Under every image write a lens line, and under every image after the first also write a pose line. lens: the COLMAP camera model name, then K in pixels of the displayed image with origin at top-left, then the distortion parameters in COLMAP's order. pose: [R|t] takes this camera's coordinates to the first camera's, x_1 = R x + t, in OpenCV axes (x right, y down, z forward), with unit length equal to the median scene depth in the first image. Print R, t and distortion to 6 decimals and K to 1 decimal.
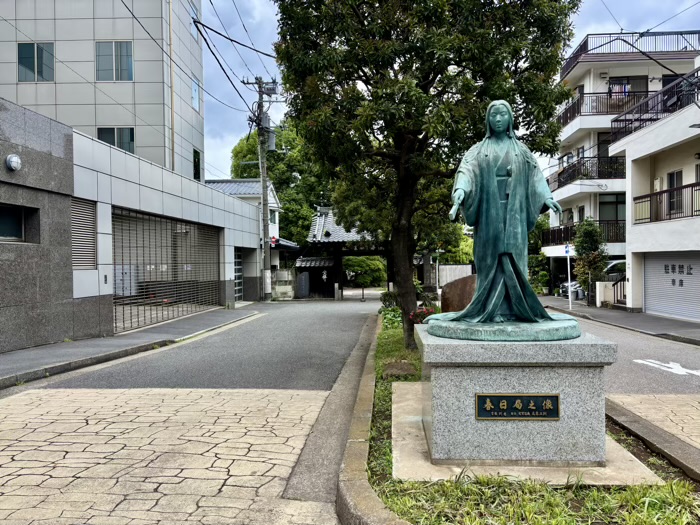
lens RADIAL K [[534.1, 0, 350.0], [0, 534.1, 262.5], [0, 0, 1]] dist [0.026961, 0.003063]
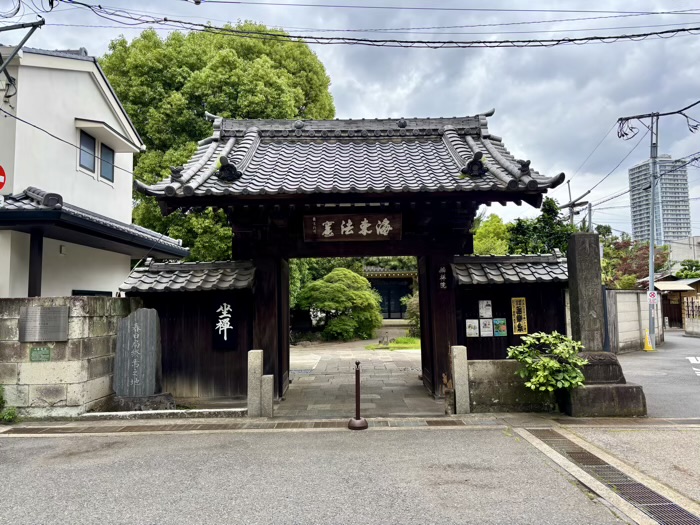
lens RADIAL K [[534.1, 0, 350.0], [0, 534.1, 262.5], [0, 0, 1]] dist [0.026961, 0.003063]
pose [[0.998469, 0.000624, 0.055304, 0.006613], [0.003657, 0.997002, -0.077287, 0.015435], [-0.055187, 0.077371, 0.995474, 0.691705]]
